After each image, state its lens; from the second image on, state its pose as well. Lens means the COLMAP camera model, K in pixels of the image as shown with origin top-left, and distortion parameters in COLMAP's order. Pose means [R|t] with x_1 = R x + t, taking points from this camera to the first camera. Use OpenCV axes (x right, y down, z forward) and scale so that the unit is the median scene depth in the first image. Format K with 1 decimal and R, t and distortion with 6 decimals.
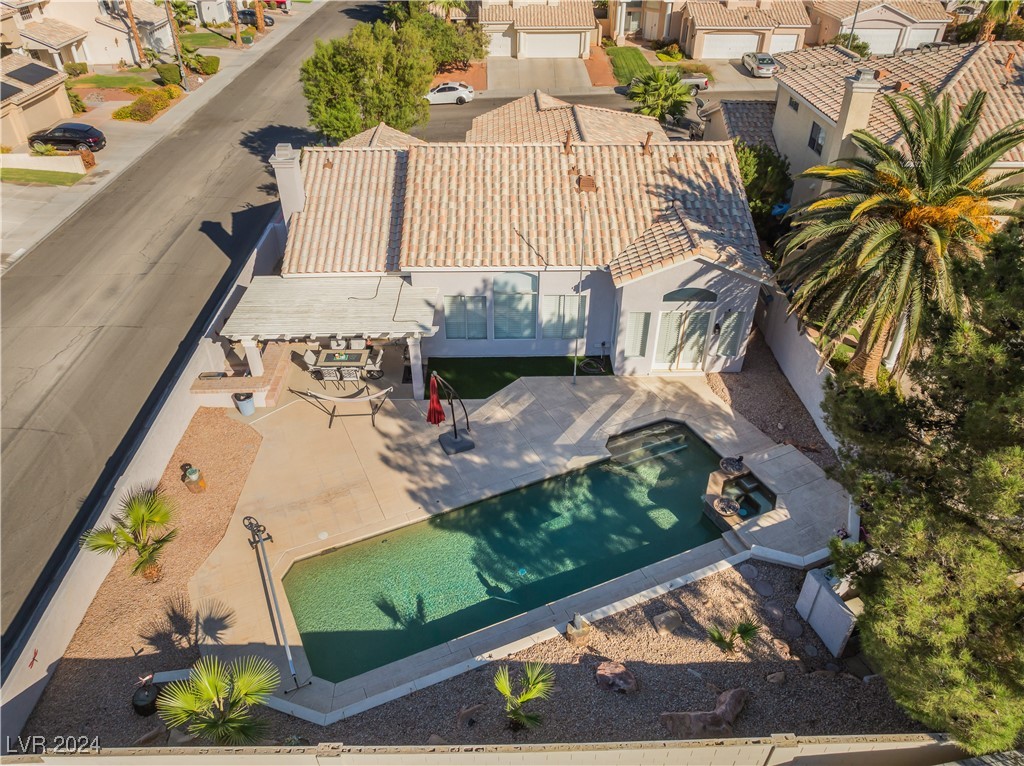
lens RADIAL K [[720.9, 0, 517.5], [0, 720.9, 379.1], [0, 0, 1]] dist [-0.006405, -0.047672]
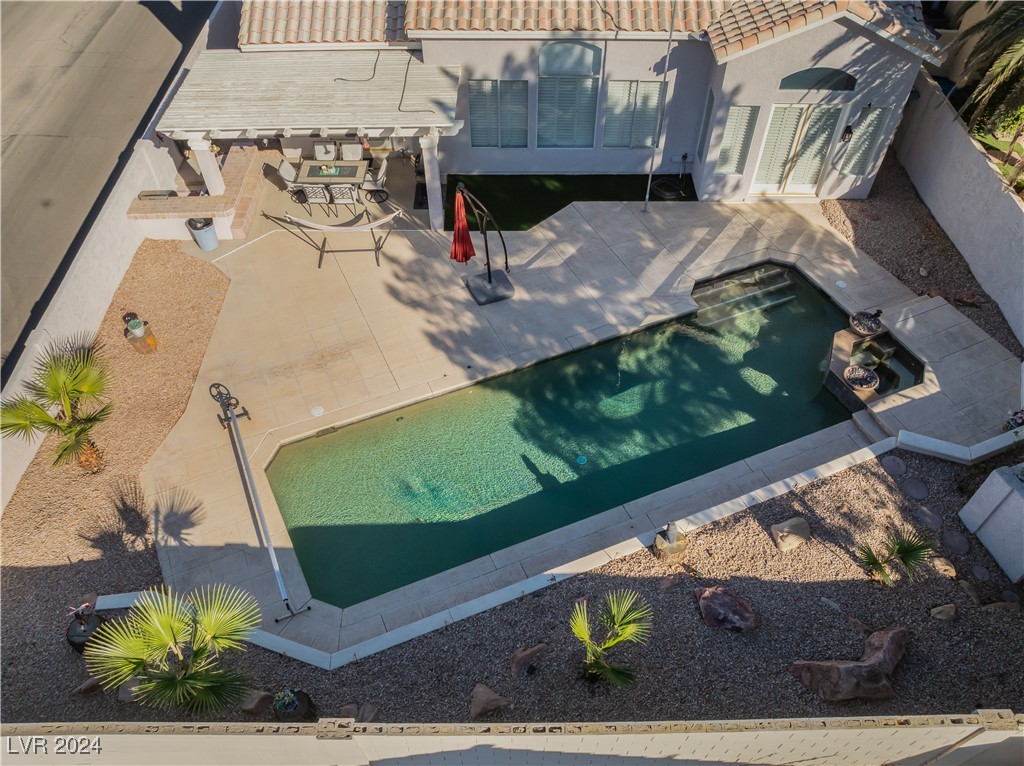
lens RADIAL K [[748.1, 0, 512.1], [0, 748.1, 466.6], [0, 0, 1]] dist [-0.017988, -0.004205]
pose [[0.999699, 0.012104, -0.021339, -0.042940], [-0.005333, 0.956238, 0.292540, 0.037517], [0.023945, -0.292339, 0.956015, 0.206895]]
